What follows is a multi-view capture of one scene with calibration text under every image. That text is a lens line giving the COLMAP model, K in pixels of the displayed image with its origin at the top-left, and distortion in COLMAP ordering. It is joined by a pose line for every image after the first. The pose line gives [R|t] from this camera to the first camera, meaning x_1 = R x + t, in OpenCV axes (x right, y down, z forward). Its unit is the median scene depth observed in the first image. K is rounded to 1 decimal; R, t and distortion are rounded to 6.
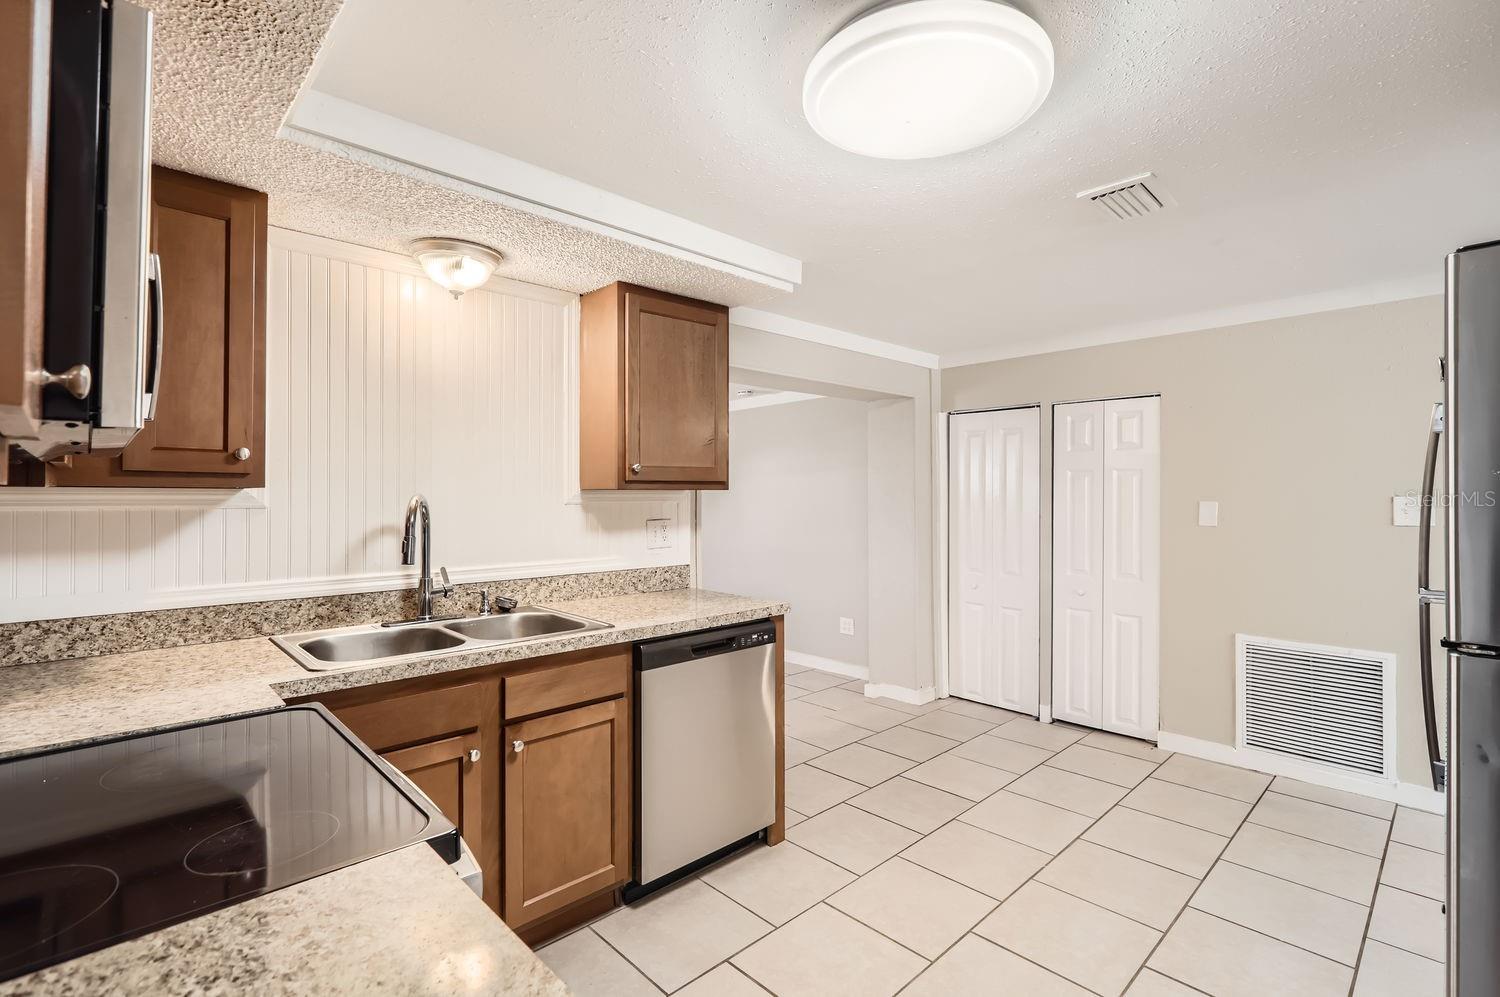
lens RADIAL K [[689.6, 0, 751.1], [0, 689.6, 493.9], [0, 0, 1]] dist [0.002123, 0.001381]
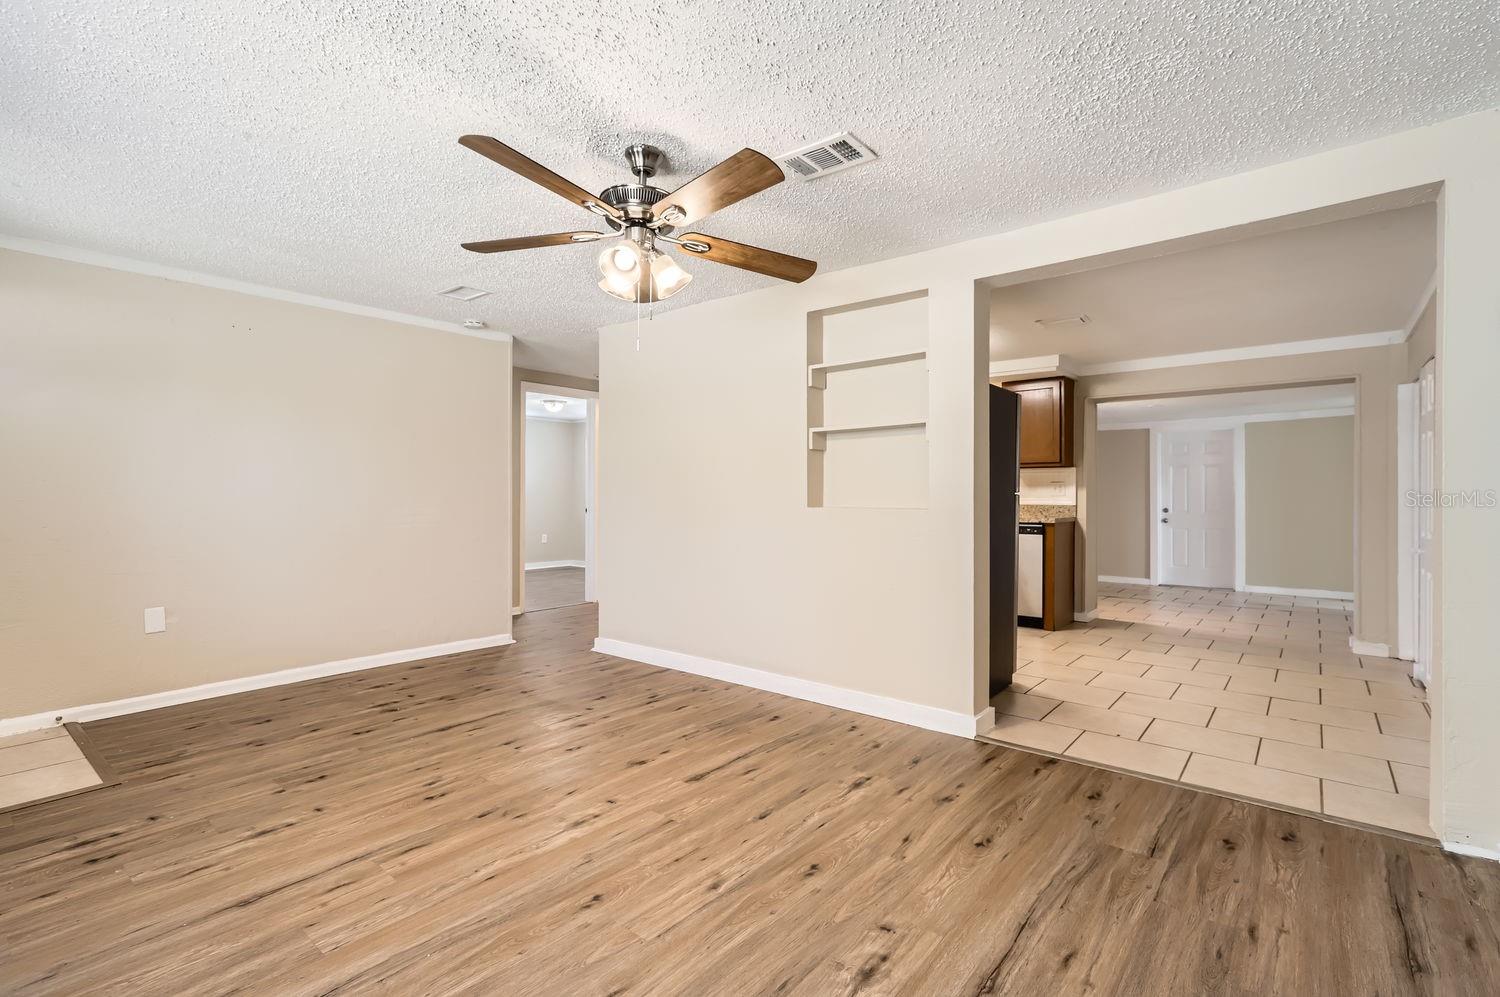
lens RADIAL K [[686.5, 0, 750.0], [0, 686.5, 498.5], [0, 0, 1]] dist [0.004312, 0.001047]
pose [[0.122796, 0.004106, -0.992423, 2.185978], [-0.006748, 0.999972, 0.003302, 0.105027], [0.992409, 0.006292, 0.122820, -0.195242]]
